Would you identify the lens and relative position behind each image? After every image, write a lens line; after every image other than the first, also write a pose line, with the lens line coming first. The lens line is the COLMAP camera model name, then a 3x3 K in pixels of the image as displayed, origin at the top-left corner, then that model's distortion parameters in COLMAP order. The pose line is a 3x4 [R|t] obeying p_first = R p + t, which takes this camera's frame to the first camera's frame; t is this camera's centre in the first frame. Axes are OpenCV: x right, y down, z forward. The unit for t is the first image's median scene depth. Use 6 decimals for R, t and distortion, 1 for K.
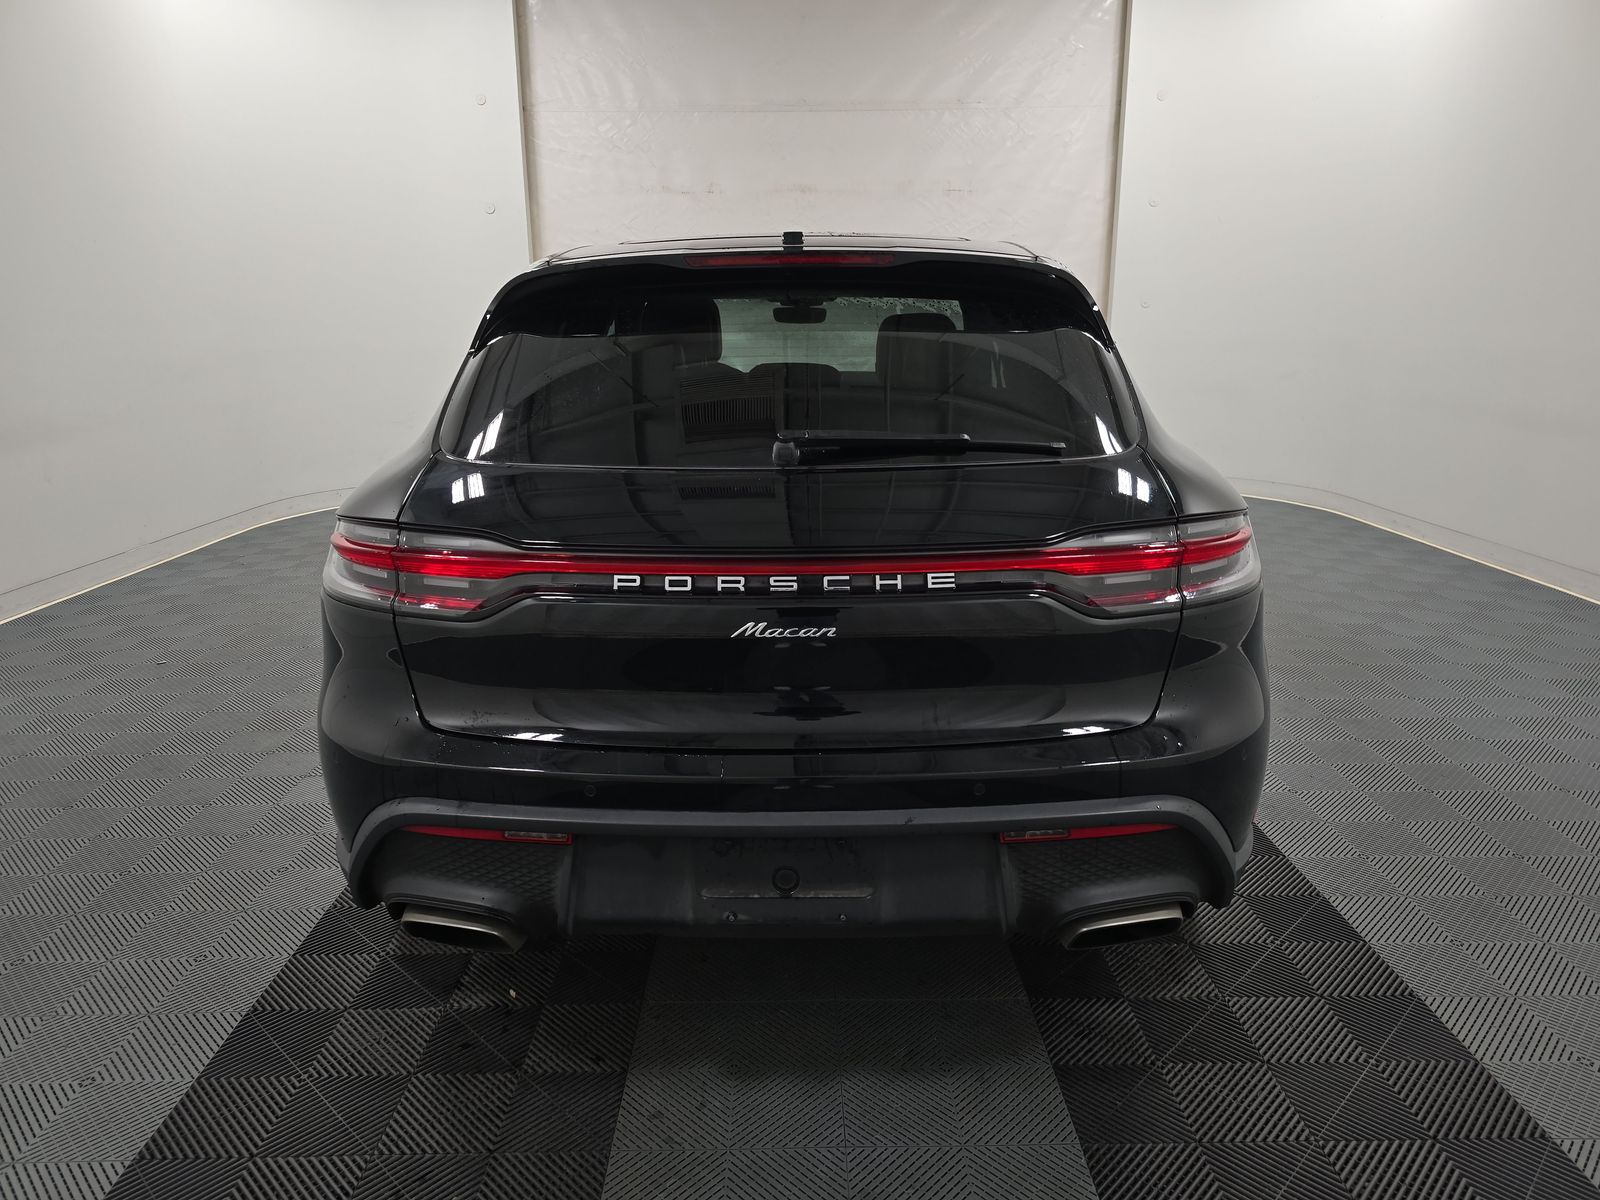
lens RADIAL K [[1074.8, 0, 800.3], [0, 1074.8, 614.1], [0, 0, 1]] dist [0.000188, -0.017571]
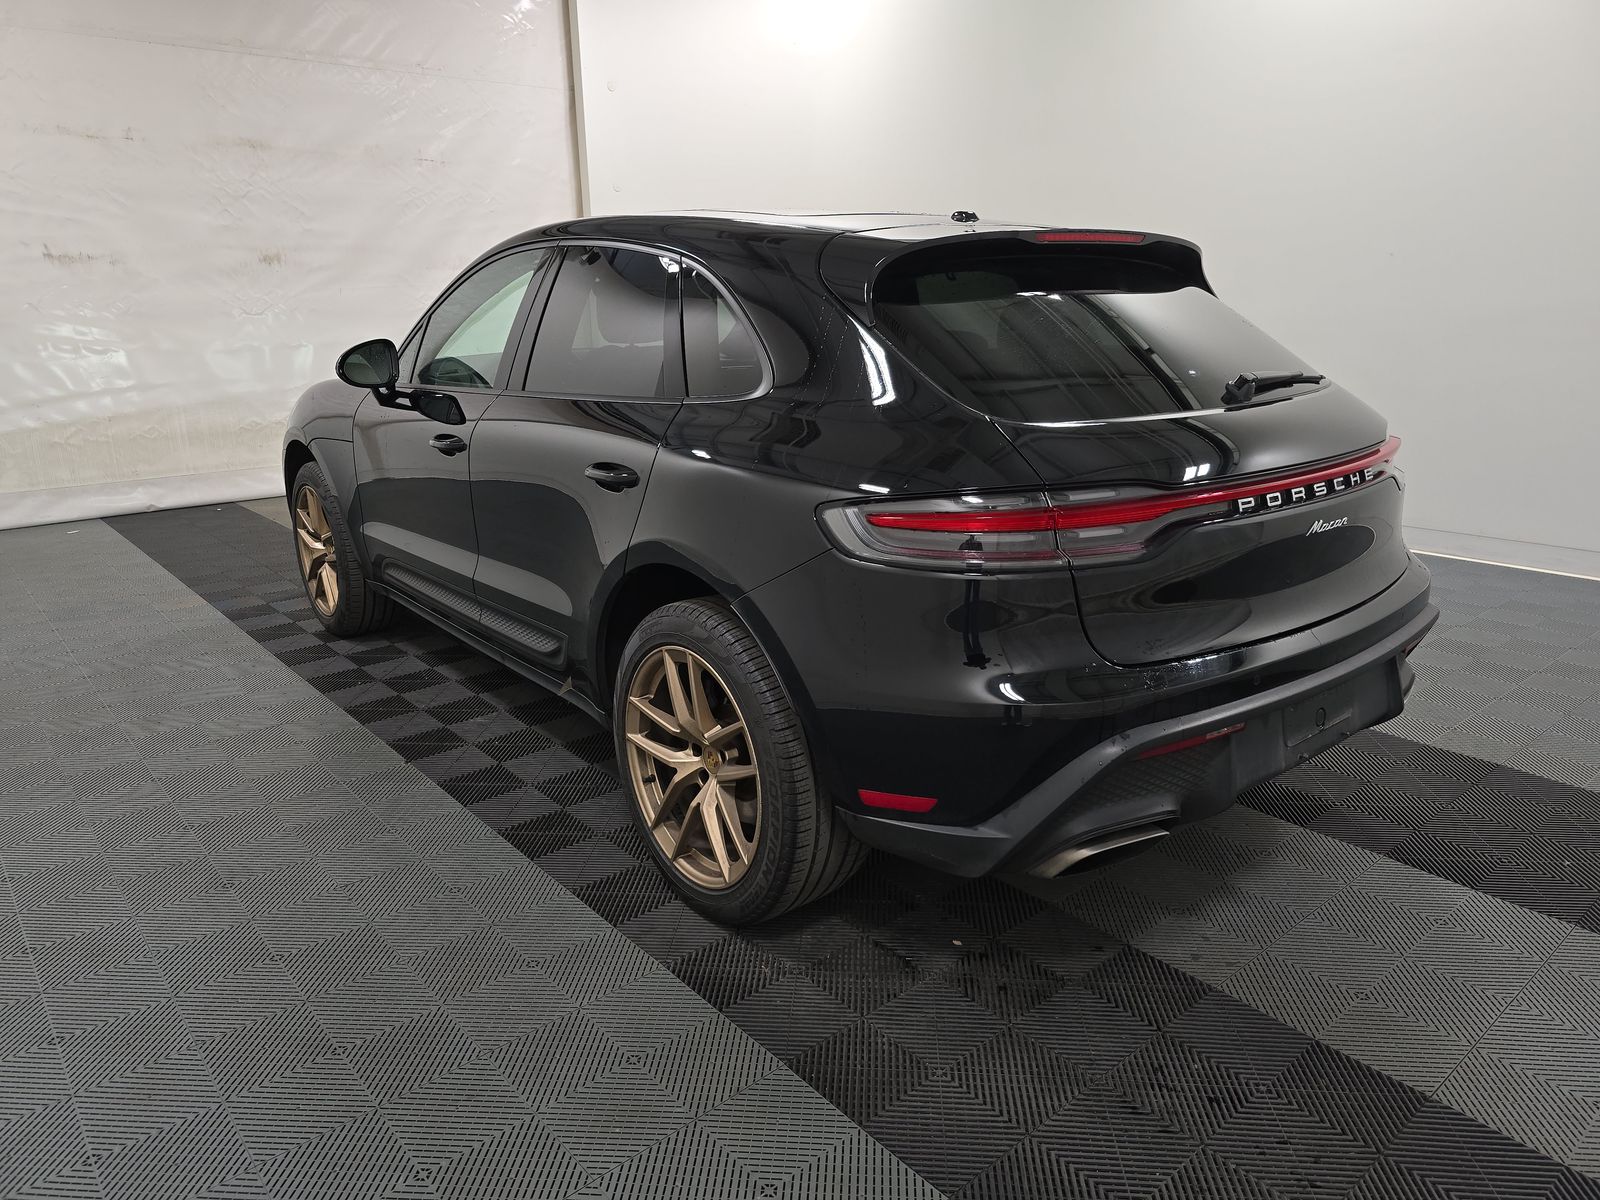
lens RADIAL K [[1074.8, 0, 800.3], [0, 1074.8, 614.1], [0, 0, 1]] dist [0.000188, -0.017571]
pose [[0.763632, -0.174214, 0.621704, -0.919973], [0.164367, 0.983639, 0.073744, -0.057853], [-0.624379, 0.045874, 0.779773, 0.256808]]
